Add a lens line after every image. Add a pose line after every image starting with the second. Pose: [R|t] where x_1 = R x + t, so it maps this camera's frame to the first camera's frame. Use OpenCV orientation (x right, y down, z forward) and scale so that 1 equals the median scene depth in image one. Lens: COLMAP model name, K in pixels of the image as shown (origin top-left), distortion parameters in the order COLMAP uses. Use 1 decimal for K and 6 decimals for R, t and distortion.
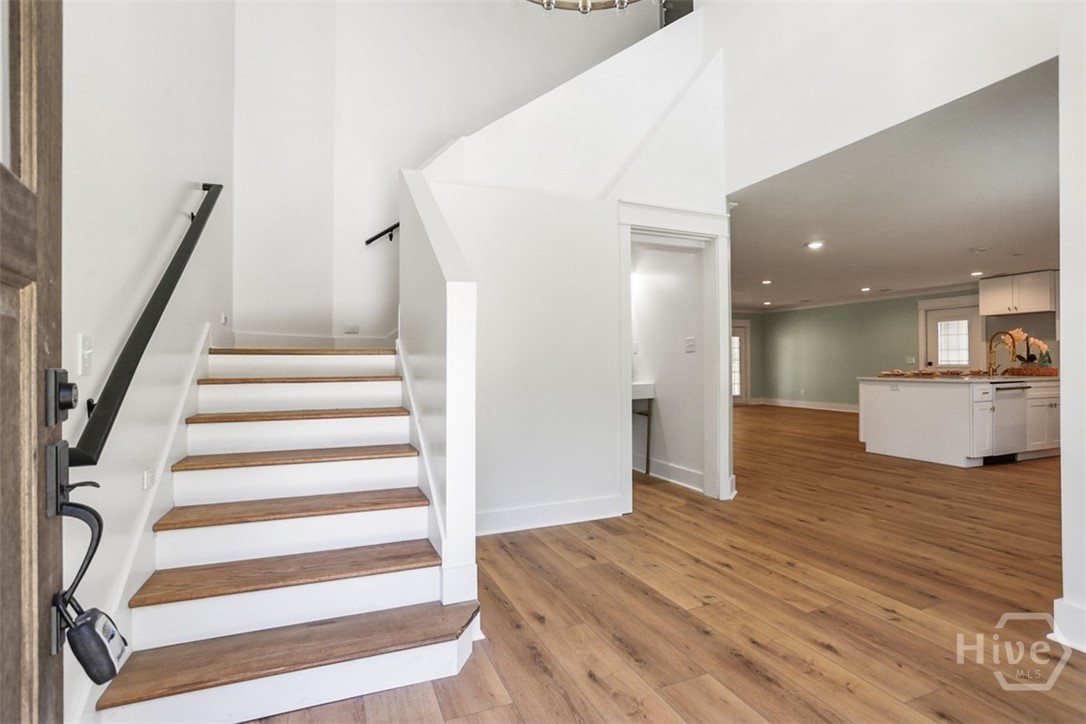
lens RADIAL K [[562.3, 0, 544.4], [0, 562.3, 365.4], [0, 0, 1]] dist [-0.031842, 0.007349]
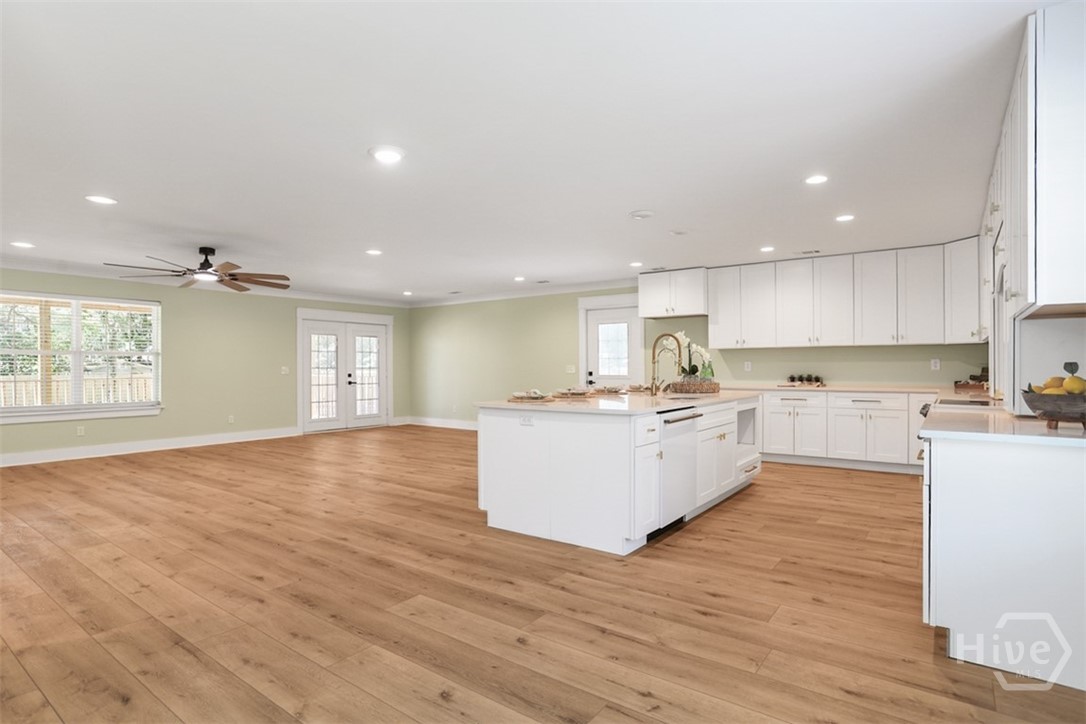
lens RADIAL K [[562.3, 0, 572.8], [0, 562.3, 370.4], [0, 0, 1]] dist [-0.031842, 0.007349]
pose [[0.849552, 0.000434, 0.527504, 0.316314], [-0.001255, 0.999998, 0.001199, -0.013129], [-0.527503, -0.001681, 0.849552, 0.411931]]
